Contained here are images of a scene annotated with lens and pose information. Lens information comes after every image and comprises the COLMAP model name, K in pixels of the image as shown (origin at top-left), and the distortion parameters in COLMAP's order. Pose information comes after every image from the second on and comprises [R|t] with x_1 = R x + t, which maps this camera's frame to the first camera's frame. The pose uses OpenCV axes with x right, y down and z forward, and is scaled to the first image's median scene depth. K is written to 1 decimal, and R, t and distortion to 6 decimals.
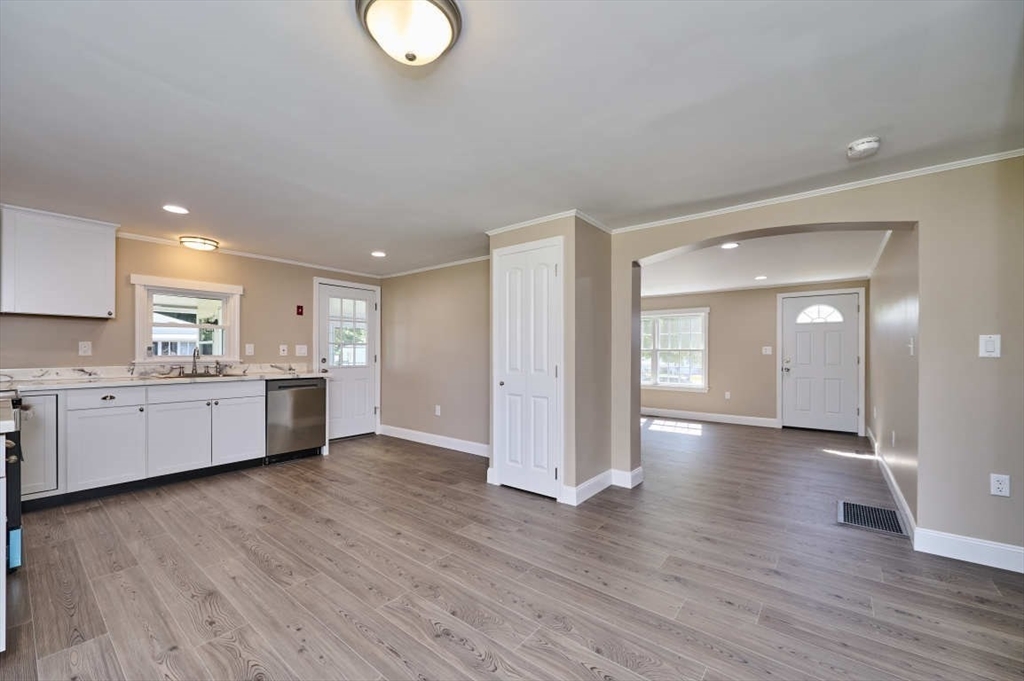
lens RADIAL K [[405.5, 0, 510.0], [0, 405.5, 352.3], [0, 0, 1]] dist [-0.003367, 0.000138]
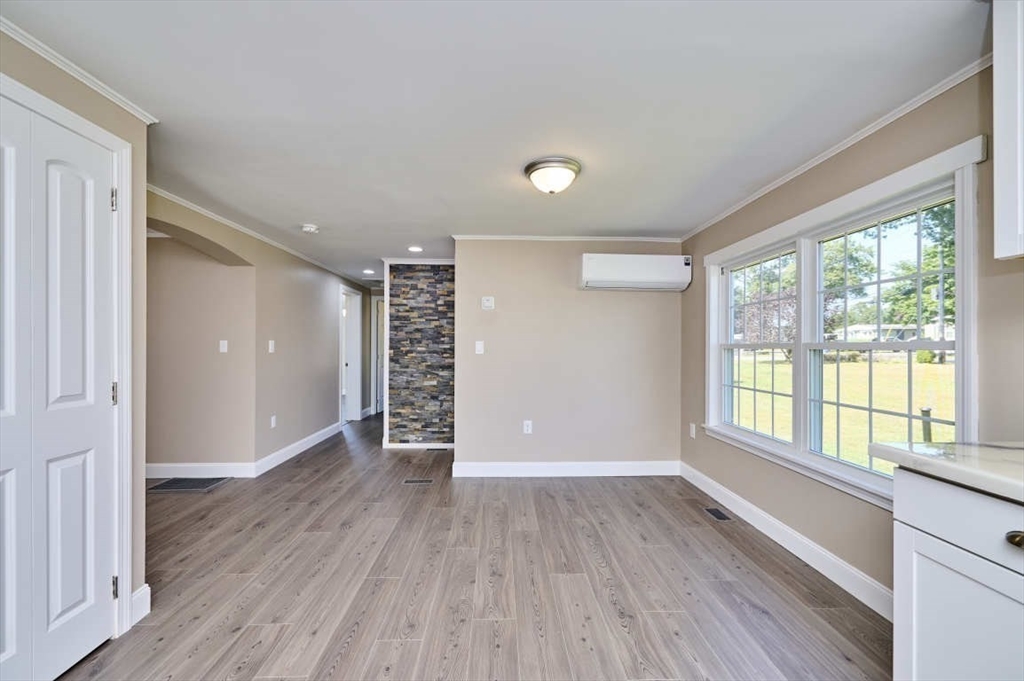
lens RADIAL K [[405.5, 0, 506.2], [0, 405.5, 343.4], [0, 0, 1]] dist [-0.003367, 0.000138]
pose [[-0.642381, 0.002033, 0.766383, -0.558638], [-0.002154, 0.999988, -0.004459, -0.016005], [-0.766383, -0.004515, -0.642368, 0.859319]]
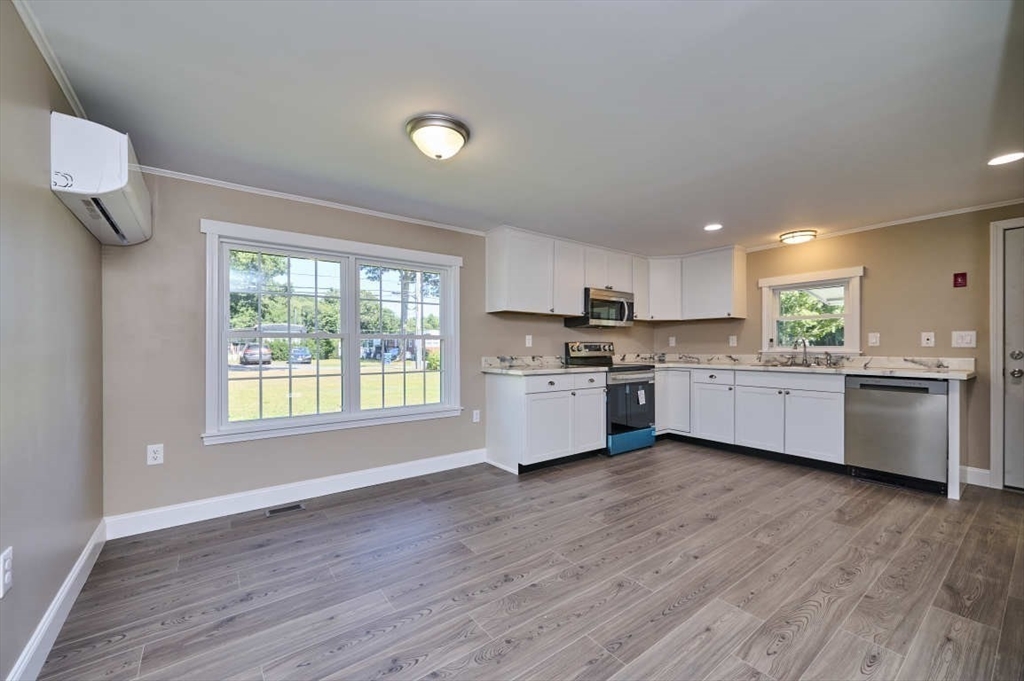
lens RADIAL K [[405.5, 0, 511.2], [0, 405.5, 350.0], [0, 0, 1]] dist [-0.003367, 0.000138]
pose [[-0.251987, 0.005187, -0.967717, 0.460282], [0.001738, 0.999986, 0.004907, 0.012567], [0.967729, -0.000446, -0.251992, 0.621998]]
